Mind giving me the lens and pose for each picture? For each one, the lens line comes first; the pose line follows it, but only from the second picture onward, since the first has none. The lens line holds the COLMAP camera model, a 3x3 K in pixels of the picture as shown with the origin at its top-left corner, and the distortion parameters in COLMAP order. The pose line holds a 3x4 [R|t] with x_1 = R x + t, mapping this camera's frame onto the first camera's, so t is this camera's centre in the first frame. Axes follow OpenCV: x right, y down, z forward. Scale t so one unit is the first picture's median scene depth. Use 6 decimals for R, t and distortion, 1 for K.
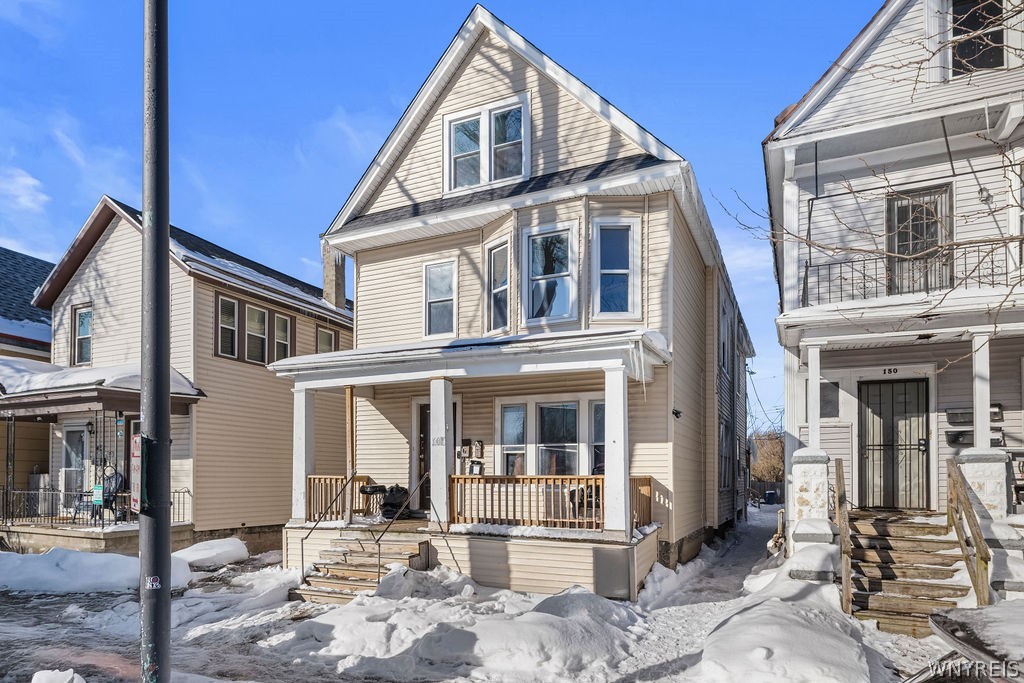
lens RADIAL K [[602.4, 0, 512.0], [0, 602.4, 341.5], [0, 0, 1]] dist [0.001359, 0.000518]
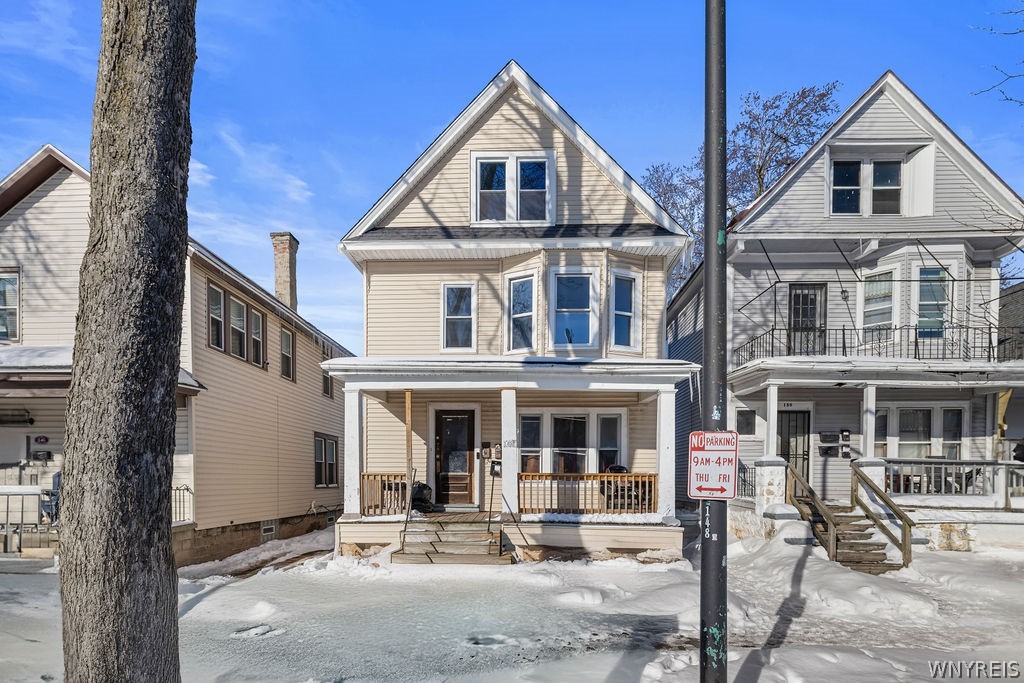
lens RADIAL K [[514.1, 0, 511.9], [0, 514.1, 383.9], [0, 0, 1]] dist [-0.000294, 0.000110]
pose [[0.920491, 0.072698, 0.383942, -0.422340], [-0.088313, 0.995823, 0.023172, 0.024889], [-0.380654, -0.055236, 0.923066, 0.085178]]
